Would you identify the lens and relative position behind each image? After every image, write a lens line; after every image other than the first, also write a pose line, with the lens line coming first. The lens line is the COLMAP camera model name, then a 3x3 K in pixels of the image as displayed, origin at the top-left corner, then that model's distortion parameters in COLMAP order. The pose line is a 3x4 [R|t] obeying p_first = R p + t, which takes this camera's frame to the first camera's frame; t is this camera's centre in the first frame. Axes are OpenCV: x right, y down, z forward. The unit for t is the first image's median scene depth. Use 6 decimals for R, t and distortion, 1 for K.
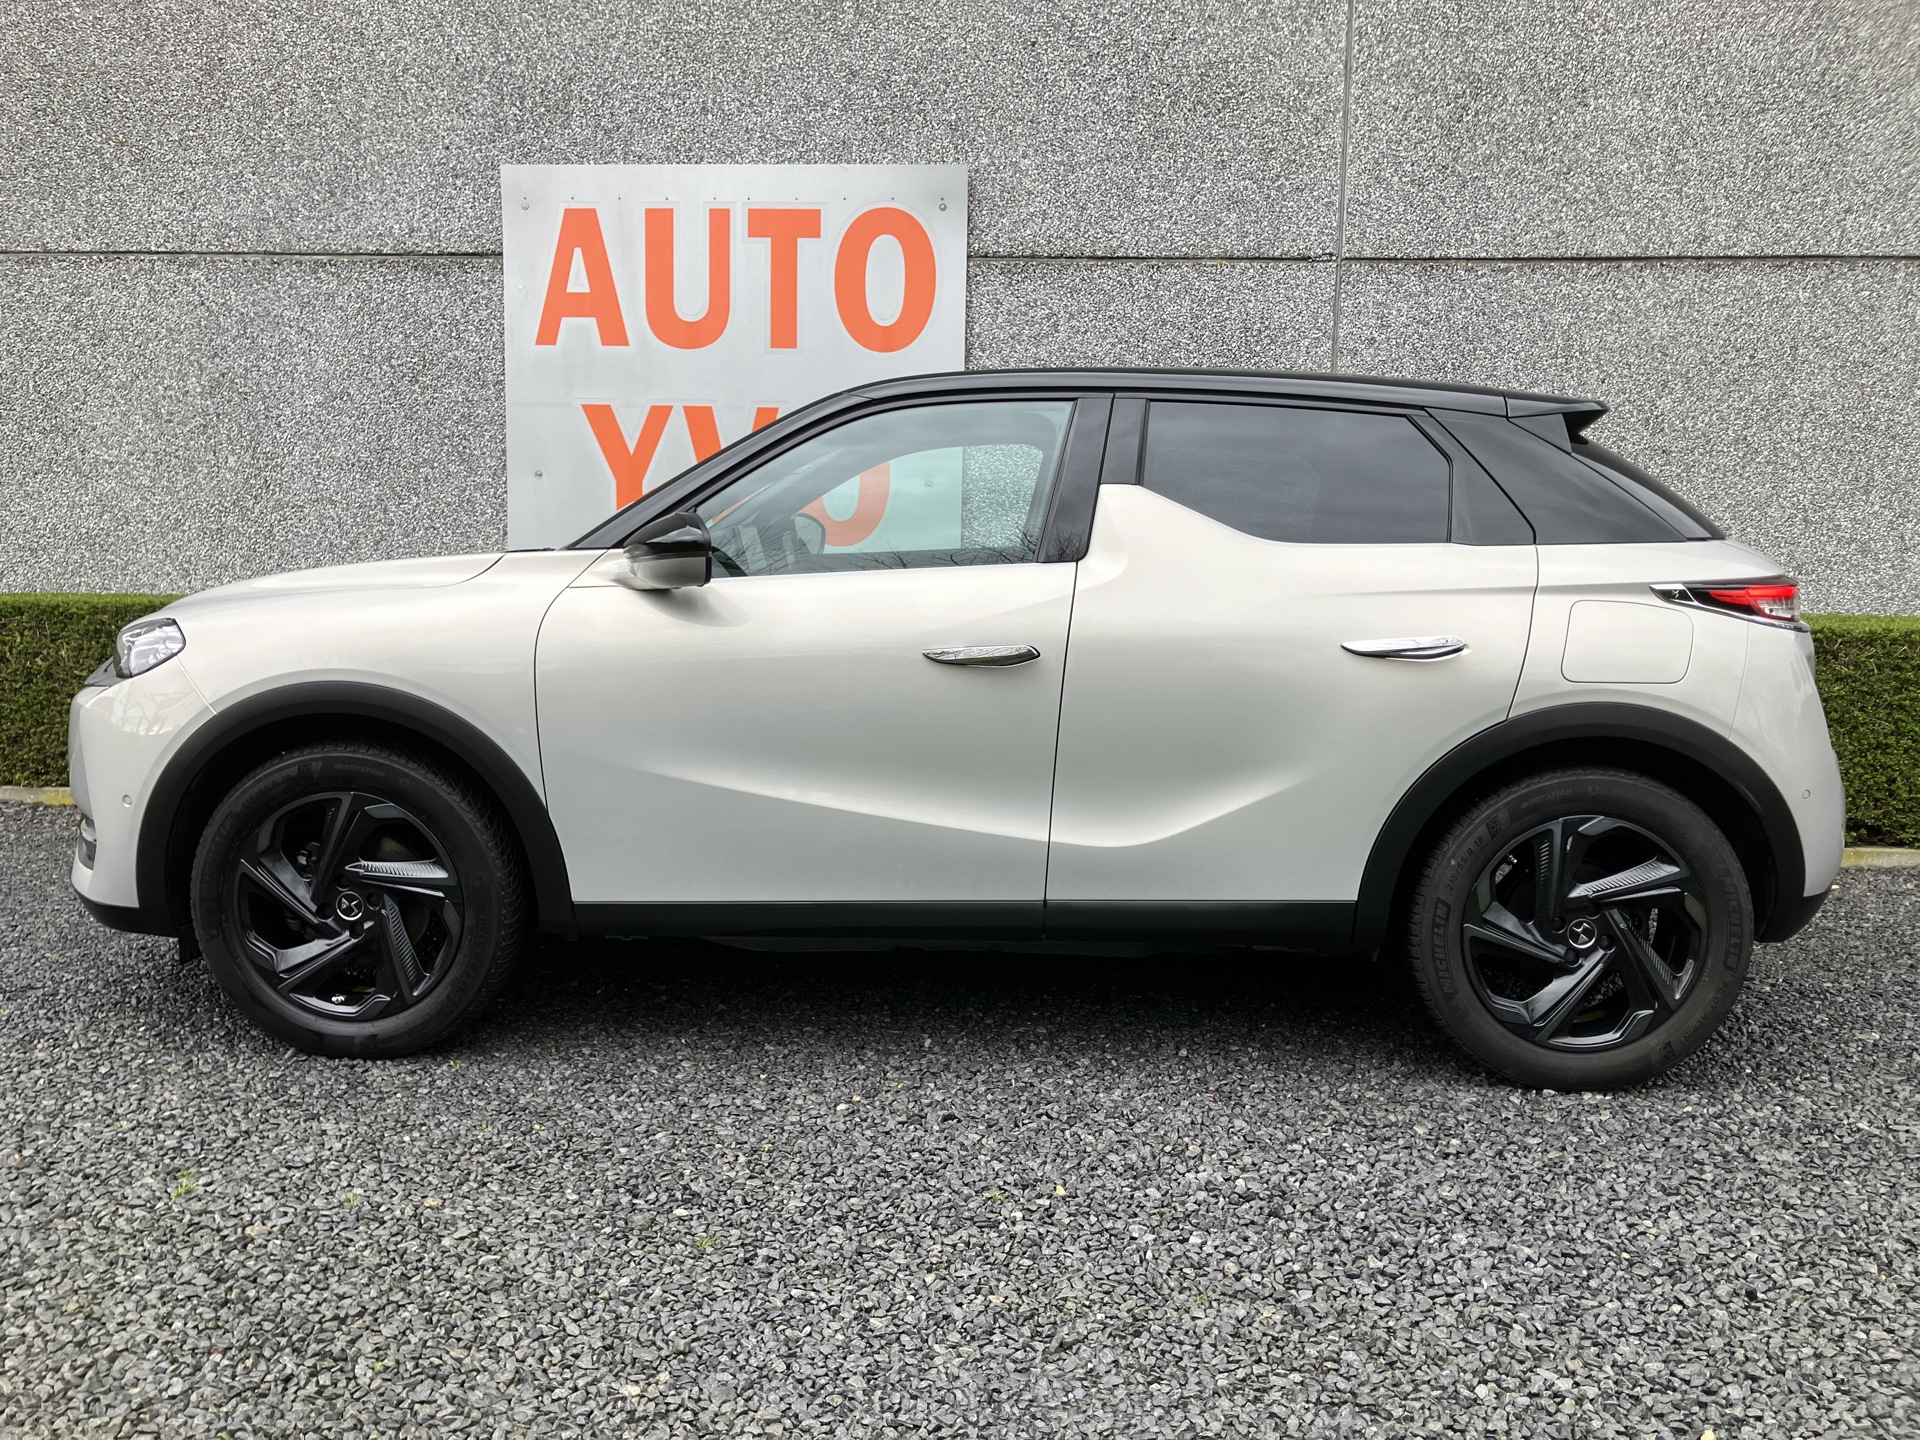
lens RADIAL K [[1578.6, 0, 944.4], [0, 1578.6, 722.0], [0, 0, 1]] dist [-0.013091, 0.046361]
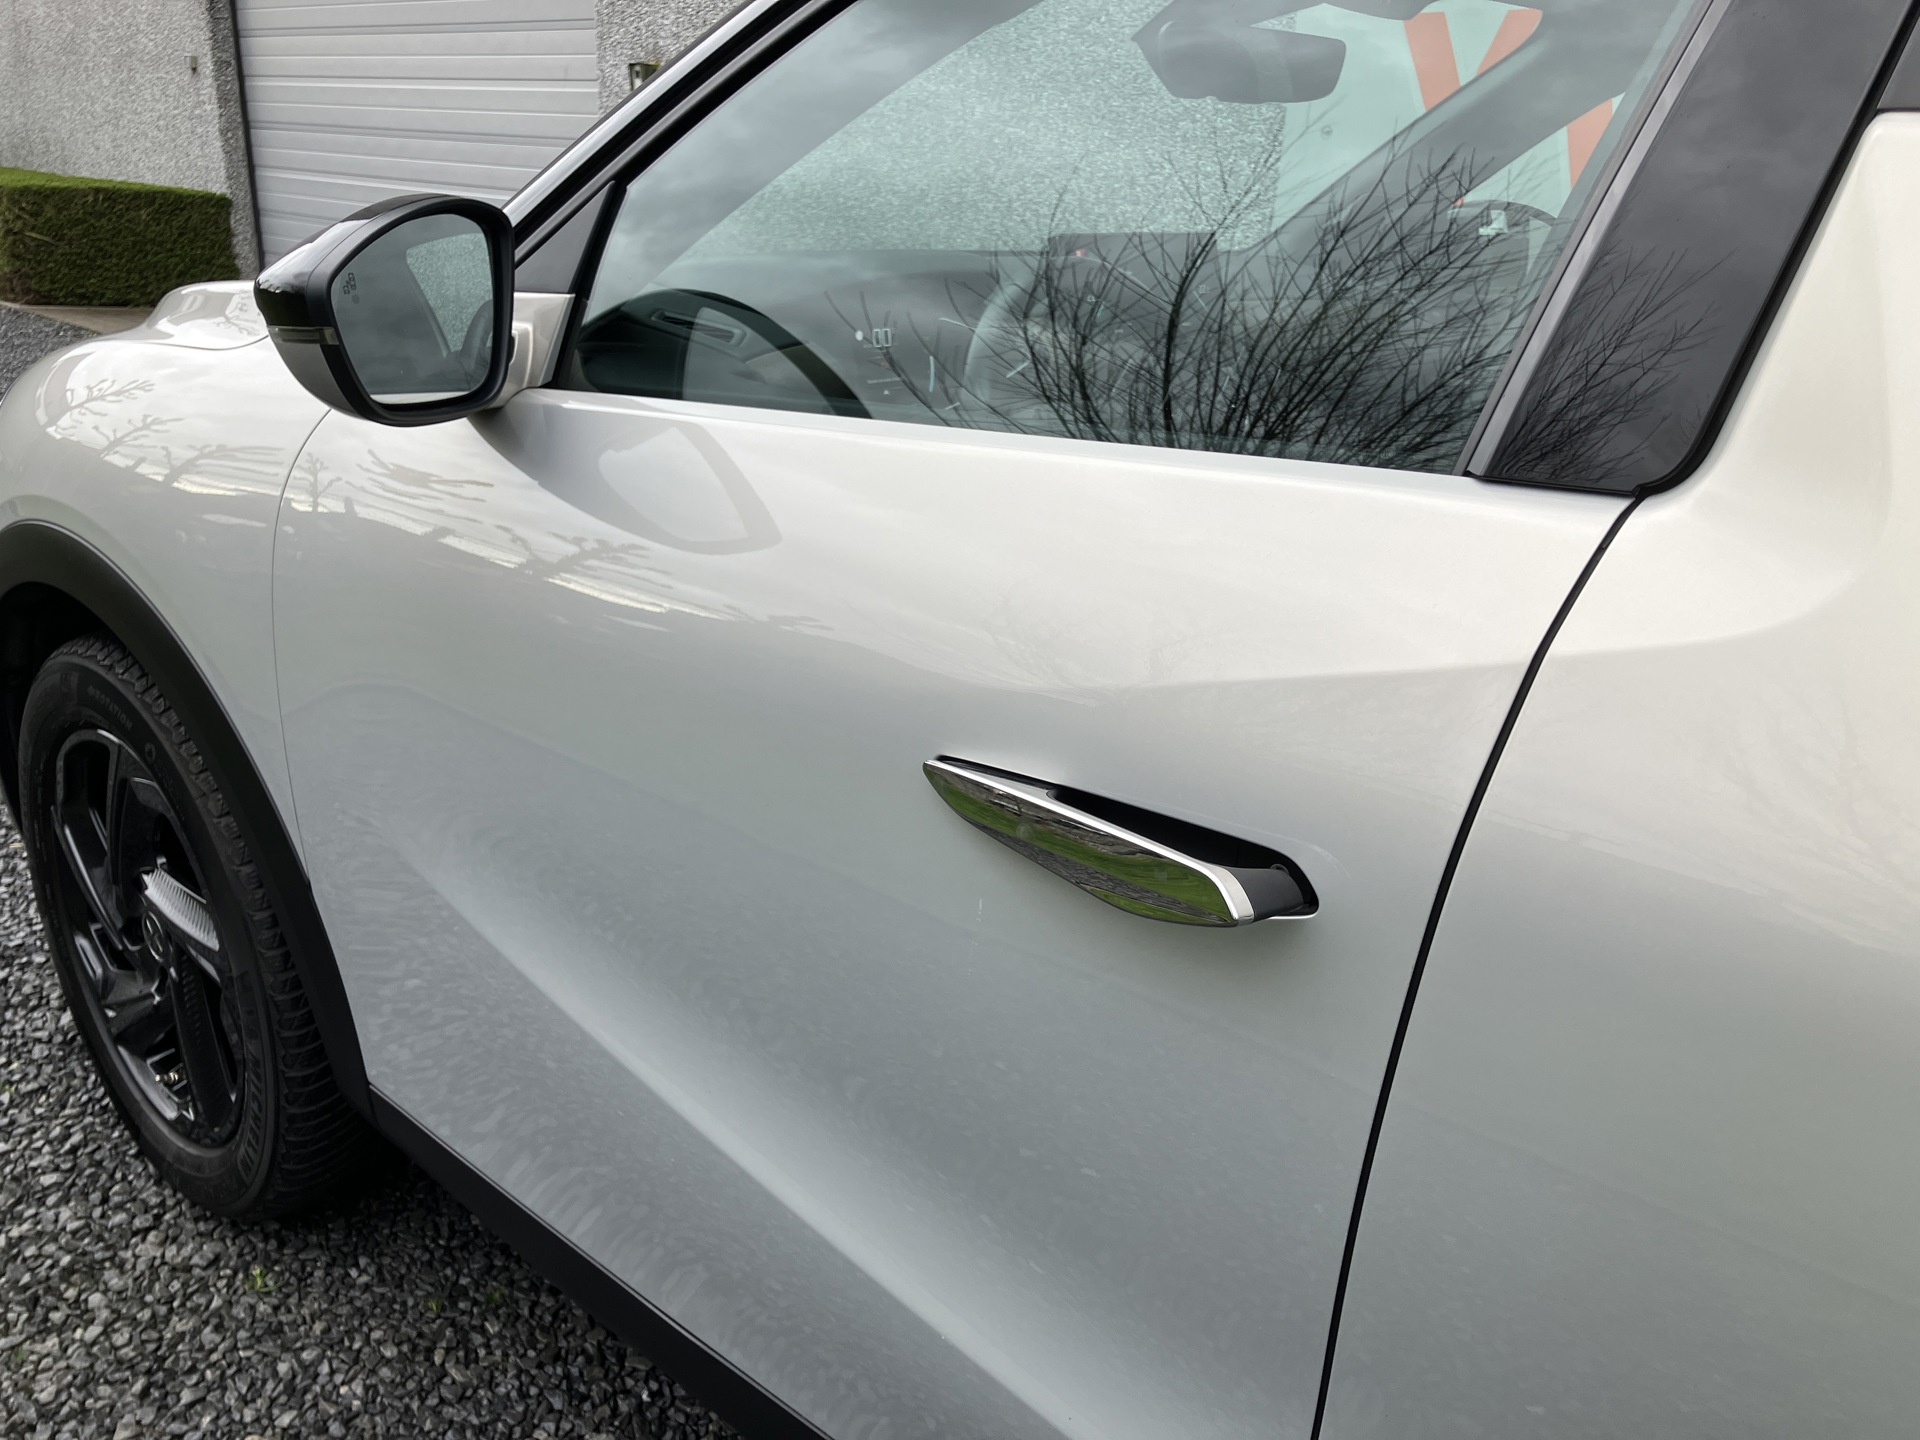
lens RADIAL K [[1578.6, 0, 944.4], [0, 1578.6, 722.0], [0, 0, 1]] dist [-0.013091, 0.046361]
pose [[0.758905, 0.231917, -0.608504, 0.081673], [-0.109123, 0.966511, 0.232268, -0.059815], [0.641993, -0.109867, 0.758798, 0.408220]]
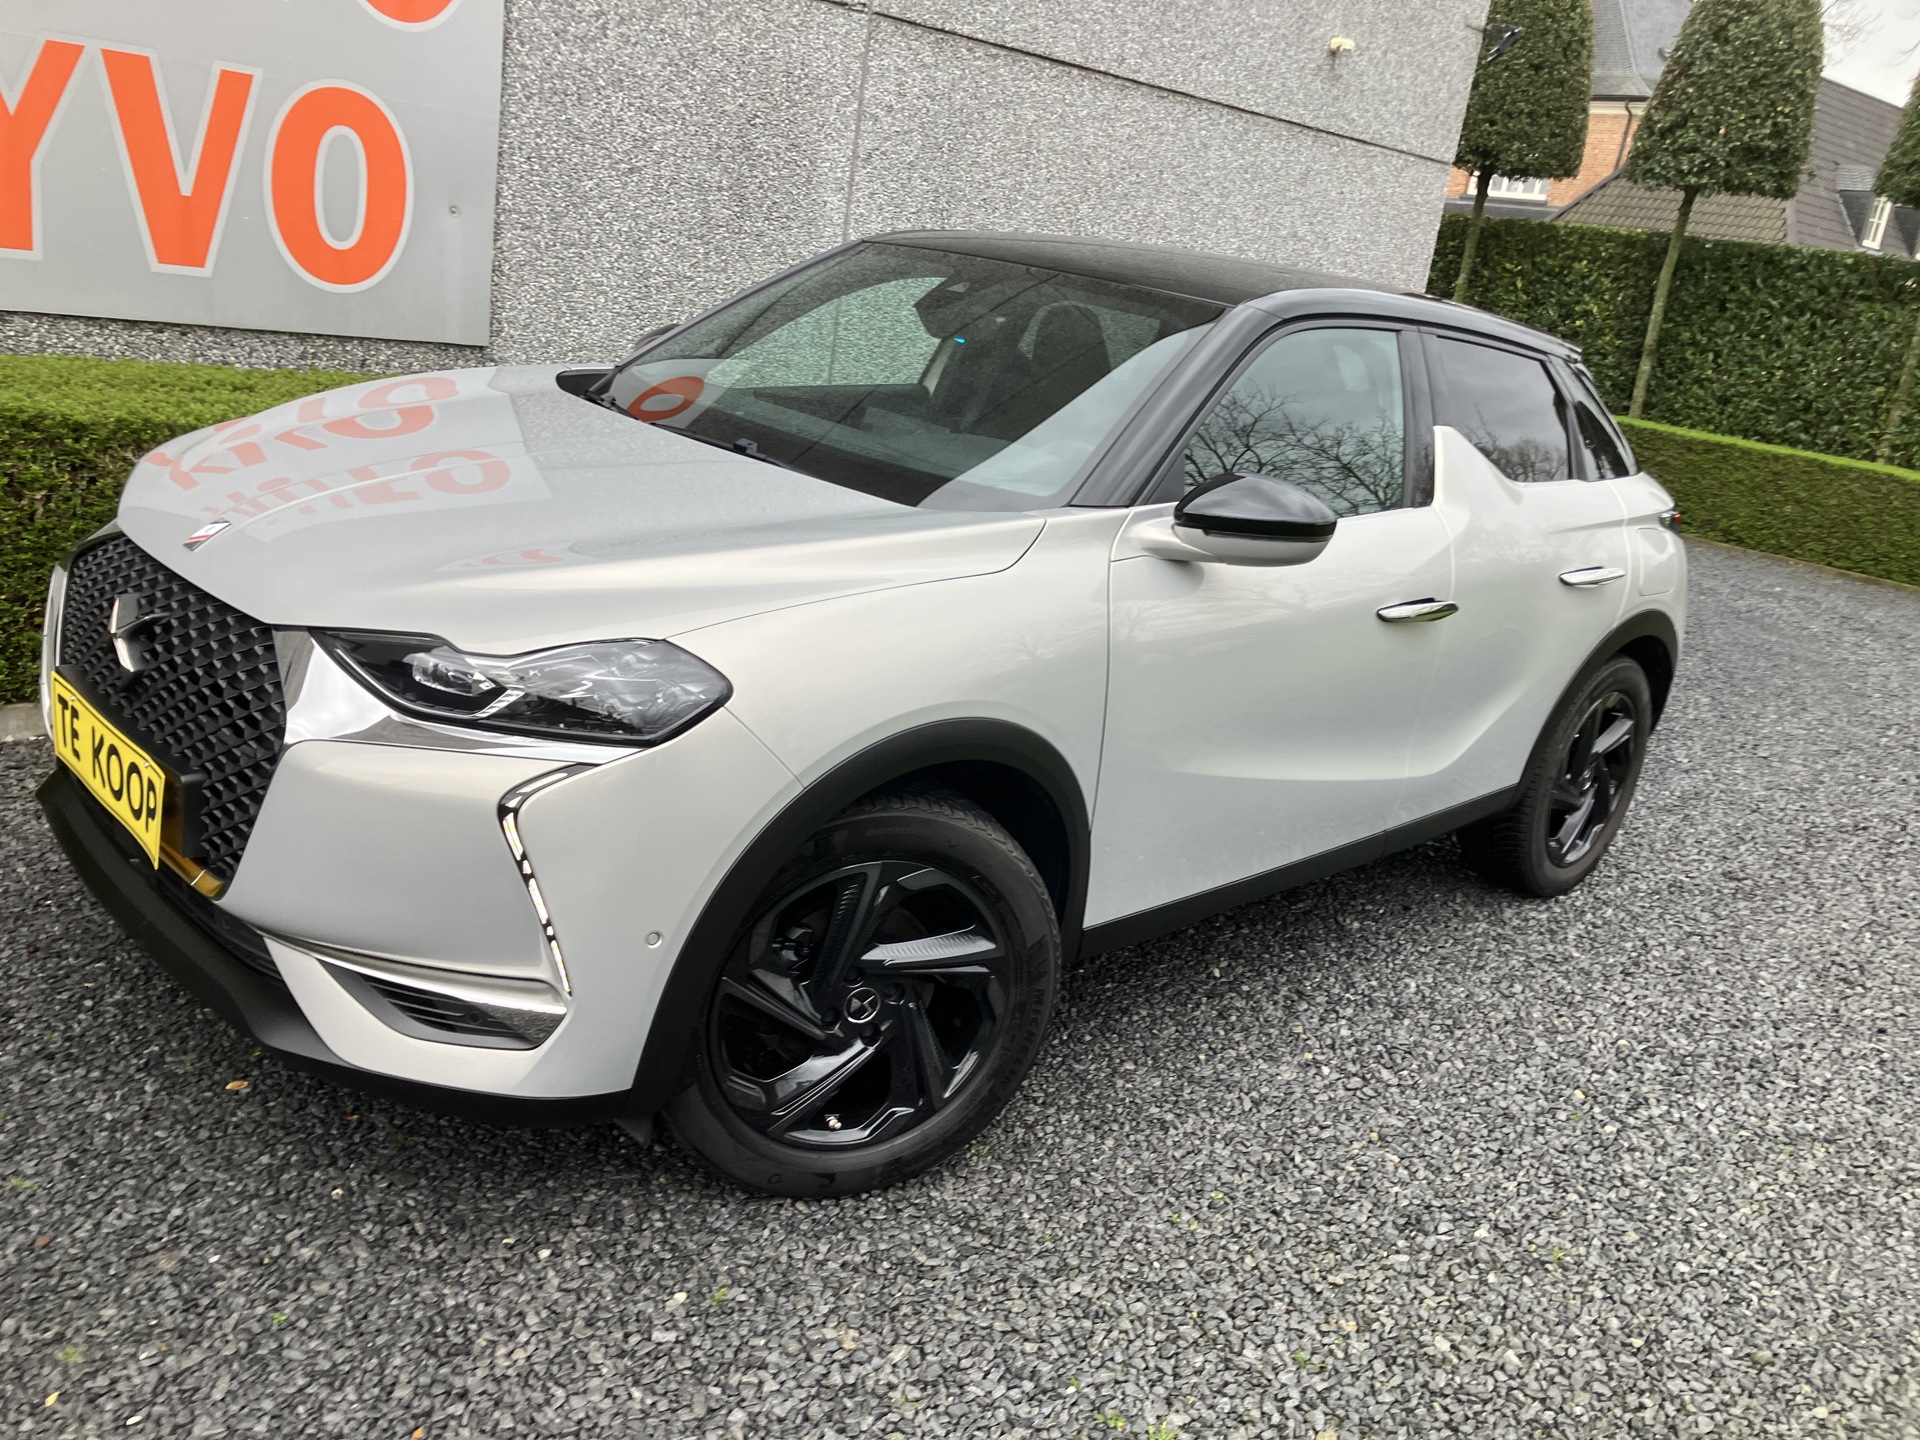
lens RADIAL K [[1578.6, 0, 944.4], [0, 1578.6, 722.0], [0, 0, 1]] dist [-0.013091, 0.046361]
pose [[0.675383, -0.139091, 0.724231, -0.469788], [-0.040585, 0.973554, 0.224822, -0.096332], [-0.736349, -0.181234, 0.651877, 0.283911]]
